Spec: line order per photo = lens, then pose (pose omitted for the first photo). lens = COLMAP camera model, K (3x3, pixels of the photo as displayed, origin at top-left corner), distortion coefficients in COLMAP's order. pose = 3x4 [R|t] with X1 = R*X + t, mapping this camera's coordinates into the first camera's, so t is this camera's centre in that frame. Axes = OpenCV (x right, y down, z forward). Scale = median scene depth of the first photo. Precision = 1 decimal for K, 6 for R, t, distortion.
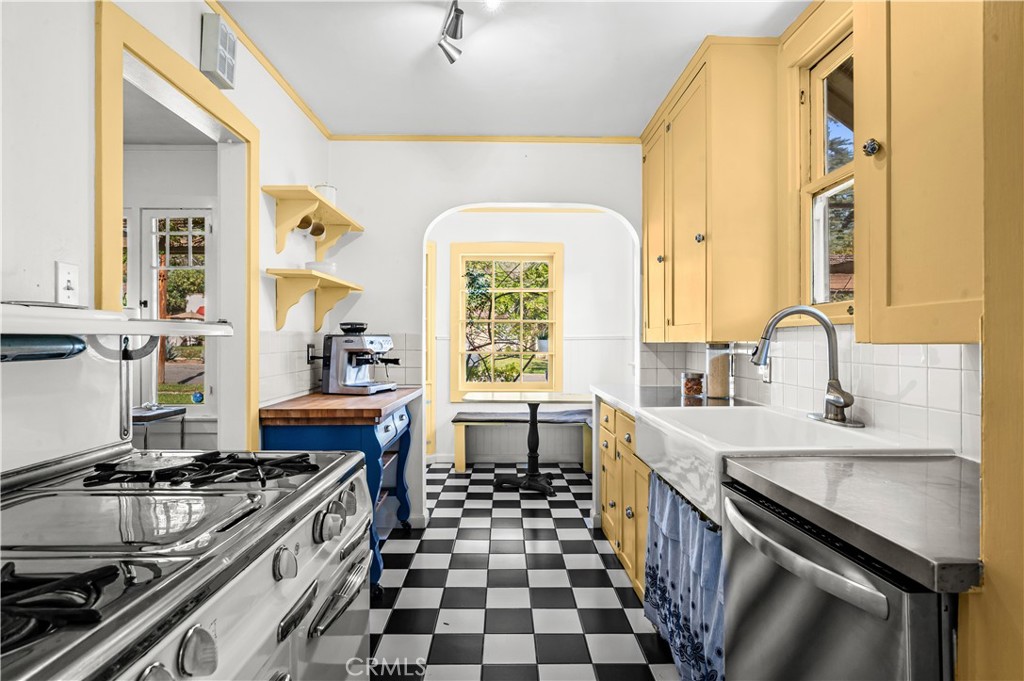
lens RADIAL K [[538.0, 0, 511.2], [0, 538.0, 342.7], [0, 0, 1]] dist [0.001522, -0.002913]
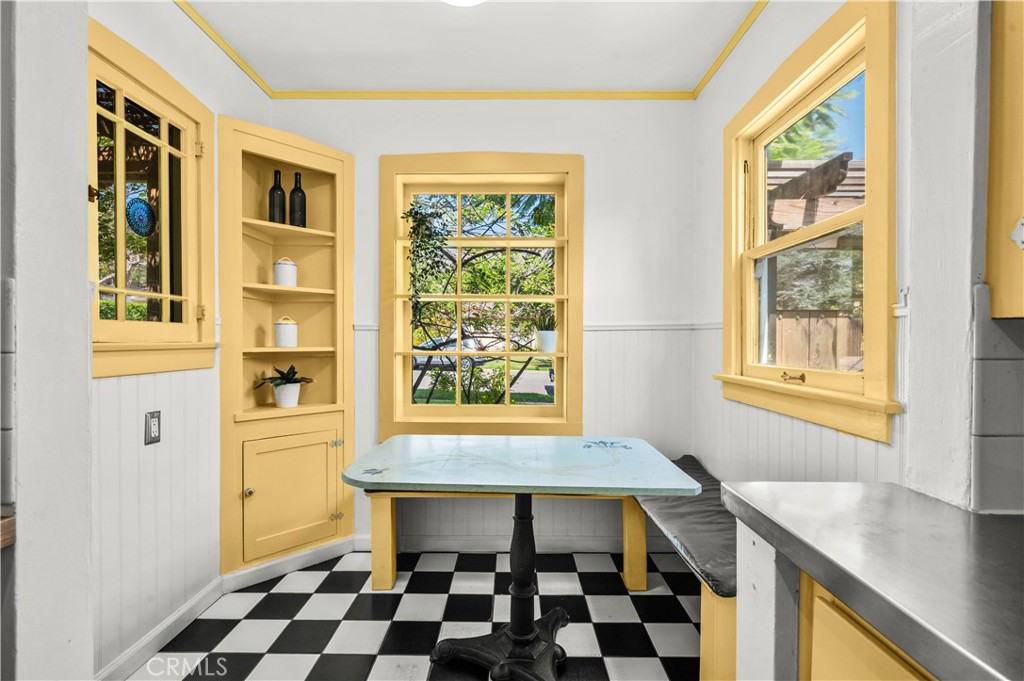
lens RADIAL K [[469.4, 0, 509.1], [0, 469.4, 335.9], [0, 0, 1]] dist [0.004628, -0.001462]
pose [[0.999285, -0.005151, -0.037457, 0.038305], [0.005417, 0.999961, 0.007016, -0.002498], [0.037420, -0.007214, 0.999274, 0.513367]]
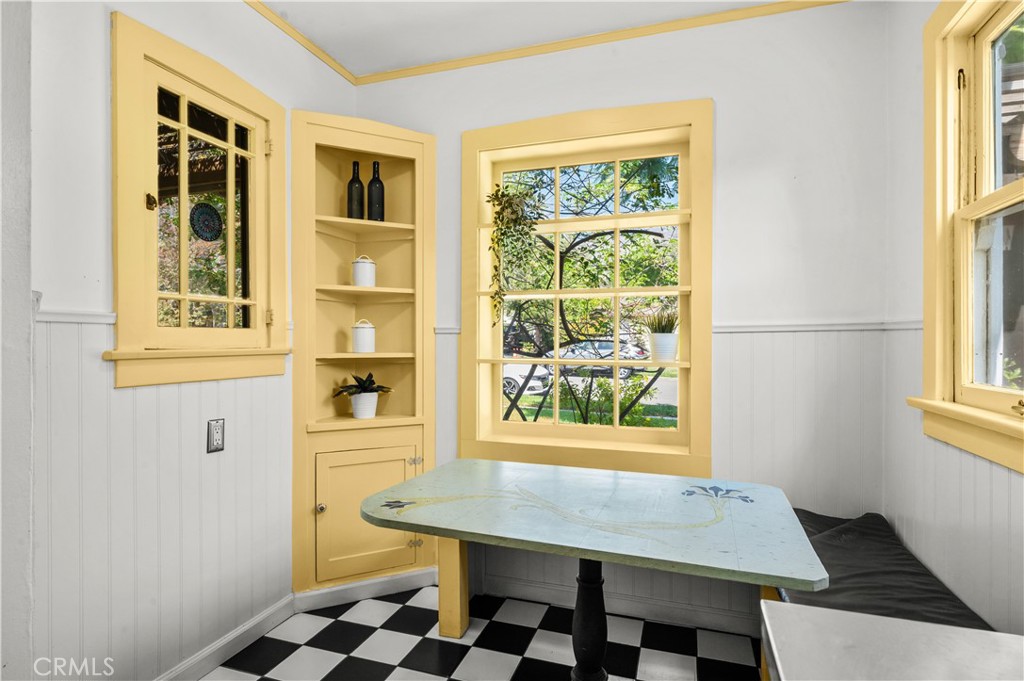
lens RADIAL K [[538.0, 0, 506.4], [0, 538.0, 336.4], [0, 0, 1]] dist [0.001522, -0.002913]
pose [[0.937493, -0.008883, -0.347891, 0.090943], [0.010888, 0.999933, 0.003809, -0.004642], [0.347834, -0.007359, 0.937527, 0.555211]]
